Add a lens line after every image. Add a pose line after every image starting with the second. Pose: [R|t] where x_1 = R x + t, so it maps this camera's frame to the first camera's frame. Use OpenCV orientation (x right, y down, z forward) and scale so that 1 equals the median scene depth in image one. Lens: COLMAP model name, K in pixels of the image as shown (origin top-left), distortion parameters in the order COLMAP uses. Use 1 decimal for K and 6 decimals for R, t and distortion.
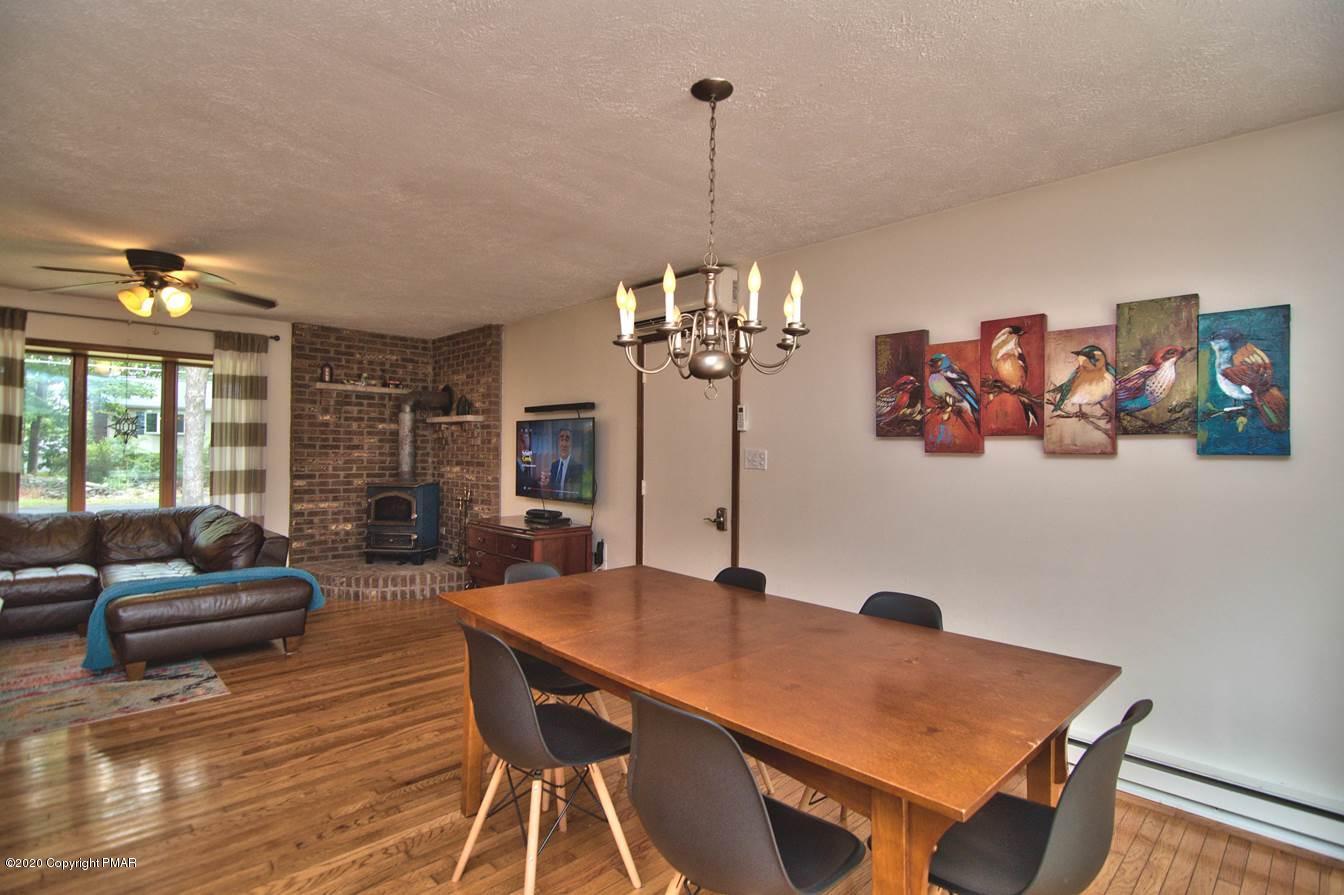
lens RADIAL K [[644.6, 0, 673.4], [0, 644.6, 447.8], [0, 0, 1]] dist [-0.008594, -0.008971]
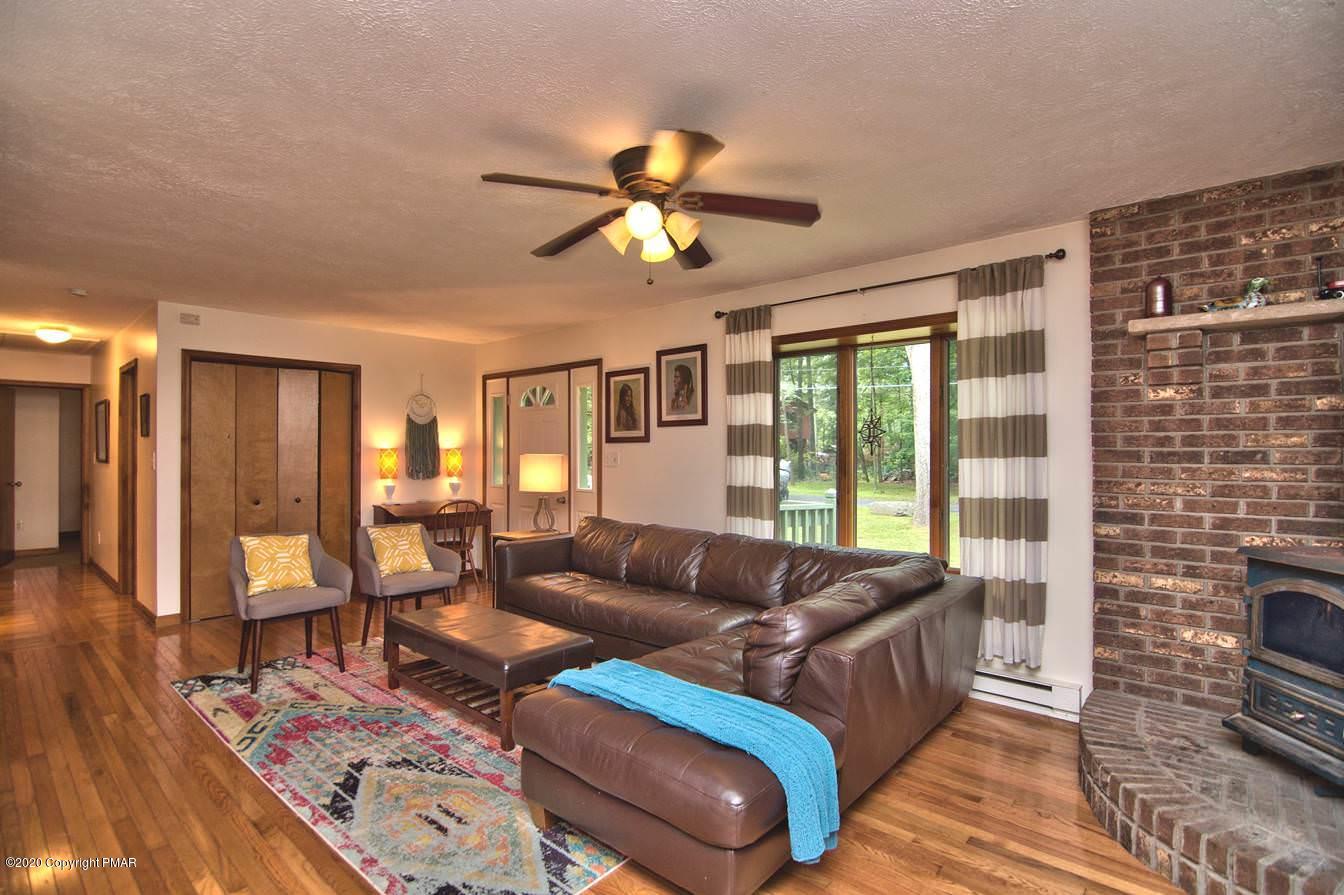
lens RADIAL K [[644.6, 0, 673.4], [0, 644.6, 447.8], [0, 0, 1]] dist [-0.008594, -0.008971]
pose [[0.071286, -0.018282, -0.997288, -0.207913], [0.004397, 0.999828, -0.018014, -0.002736], [0.997446, -0.003100, 0.071355, 1.196346]]
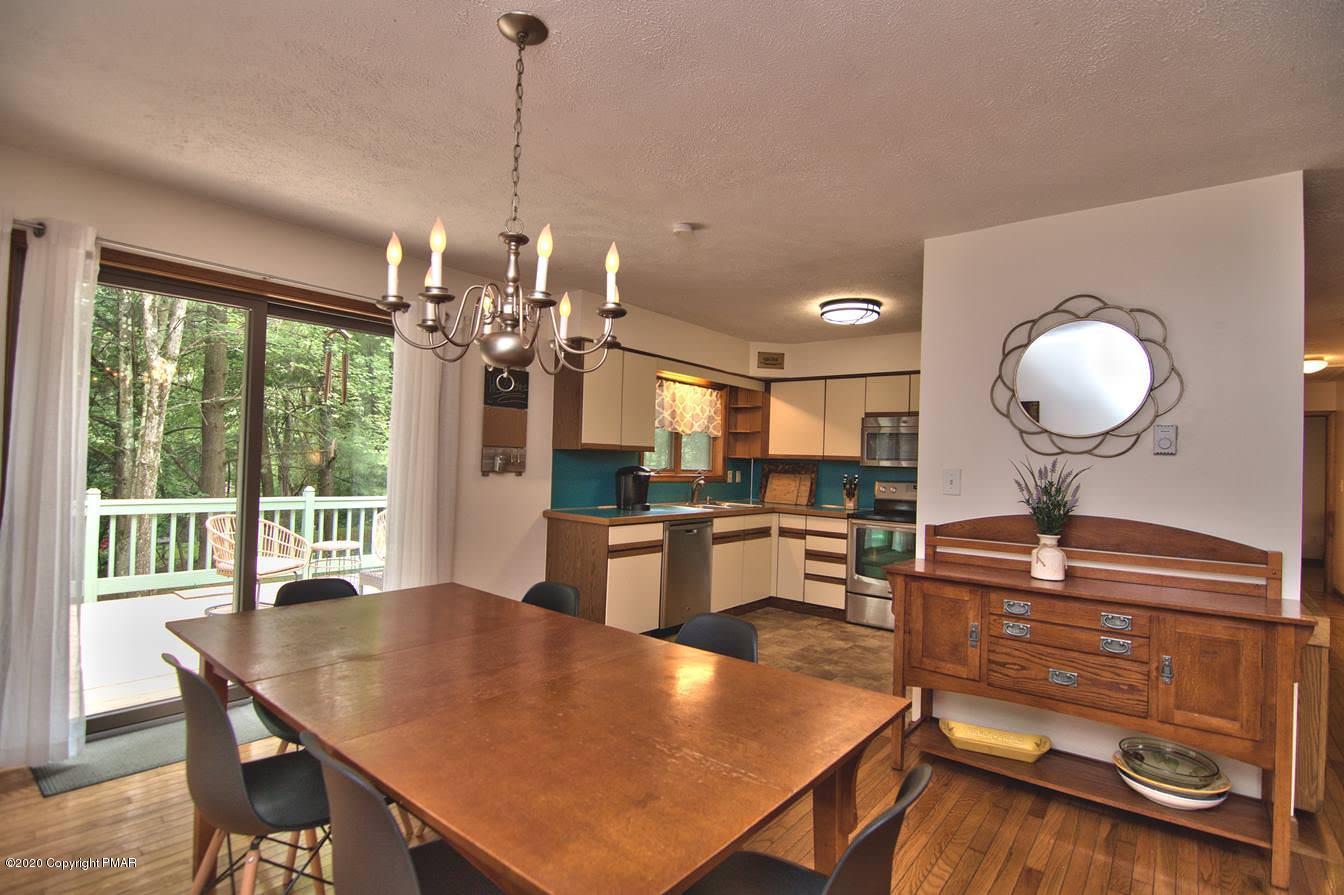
lens RADIAL K [[644.6, 0, 673.4], [0, 644.6, 447.8], [0, 0, 1]] dist [-0.008594, -0.008971]
pose [[-0.990799, -0.045305, -0.127537, -0.031349], [-0.042292, 0.998761, -0.026235, 0.006419], [0.128568, -0.020600, -0.991487, 1.181983]]
